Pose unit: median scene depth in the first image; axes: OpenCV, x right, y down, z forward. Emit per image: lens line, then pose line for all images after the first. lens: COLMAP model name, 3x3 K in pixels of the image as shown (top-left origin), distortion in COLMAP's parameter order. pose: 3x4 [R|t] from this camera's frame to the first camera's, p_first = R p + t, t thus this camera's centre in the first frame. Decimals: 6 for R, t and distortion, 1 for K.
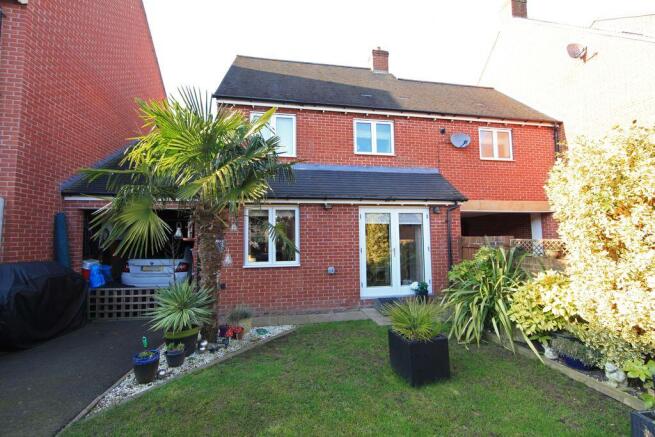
lens RADIAL K [[268.7, 0, 309.2], [0, 268.7, 207.8], [0, 0, 1]] dist [-0.004591, -0.000260]
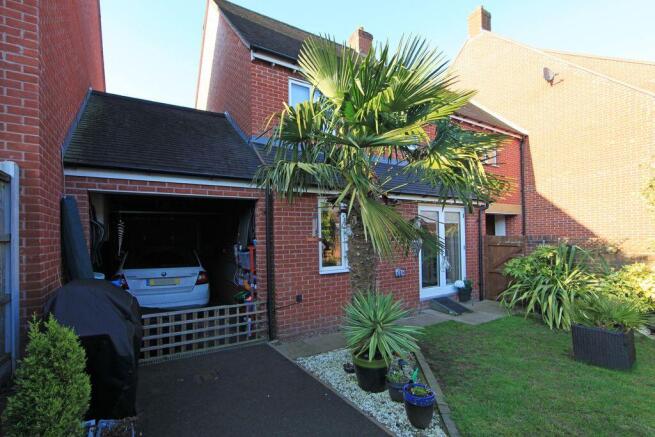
lens RADIAL K [[301.2, 0, 327.1], [0, 301.2, 220.3], [0, 0, 1]] dist [-0.007646, 0.001269]
pose [[0.935321, 0.017126, 0.353384, -0.462880], [-0.036800, 0.998119, 0.049030, 0.013481], [-0.351880, -0.058864, 0.934192, 0.129530]]
